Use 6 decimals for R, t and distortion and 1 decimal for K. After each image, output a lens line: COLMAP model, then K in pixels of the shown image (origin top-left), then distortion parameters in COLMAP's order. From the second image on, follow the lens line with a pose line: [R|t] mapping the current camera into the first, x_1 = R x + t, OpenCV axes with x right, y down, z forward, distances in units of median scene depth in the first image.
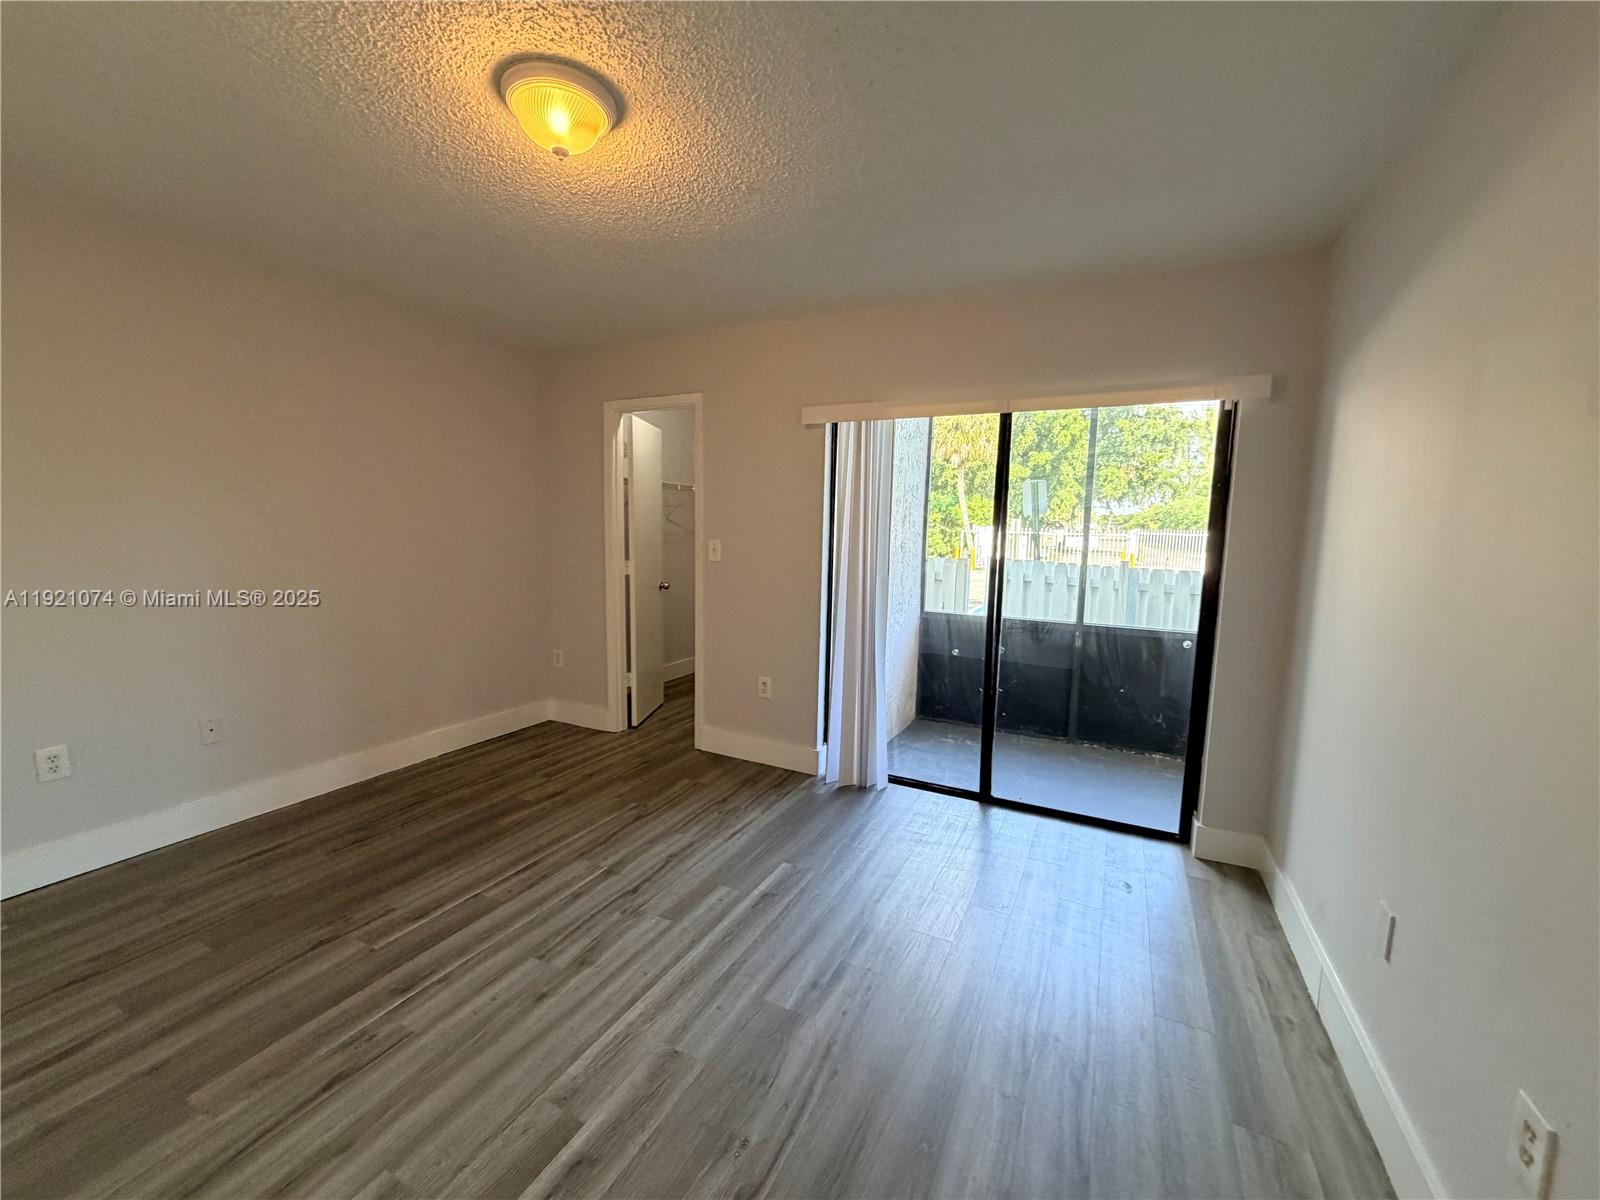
lens RADIAL K [[641.8, 0, 784.7], [0, 641.8, 600.9], [0, 0, 1]] dist [0.000454, -0.000278]
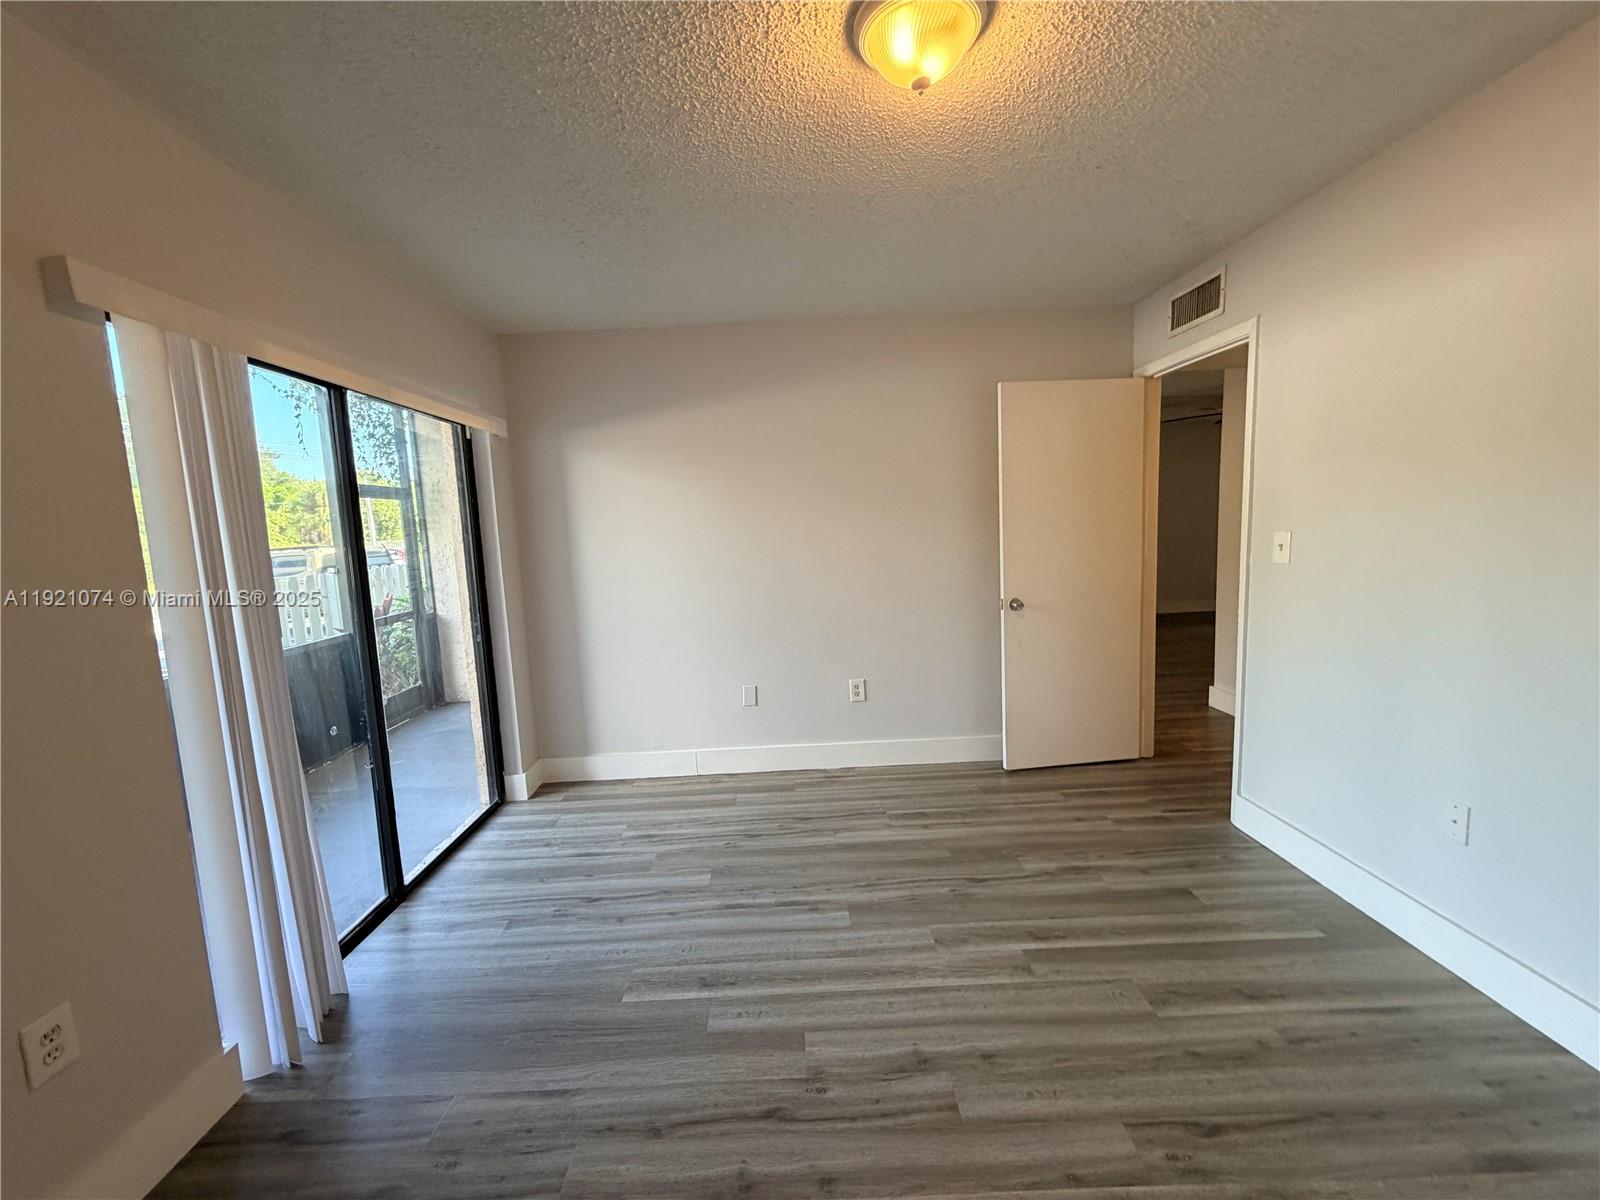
lens RADIAL K [[641.8, 0, 797.7], [0, 641.8, 601.6], [0, 0, 1]] dist [0.000454, -0.000278]
pose [[-0.472977, -0.104049, 0.874909, -0.961356], [0.134828, 0.972759, 0.188575, -0.203430], [-0.870697, 0.207154, -0.446064, 1.482585]]
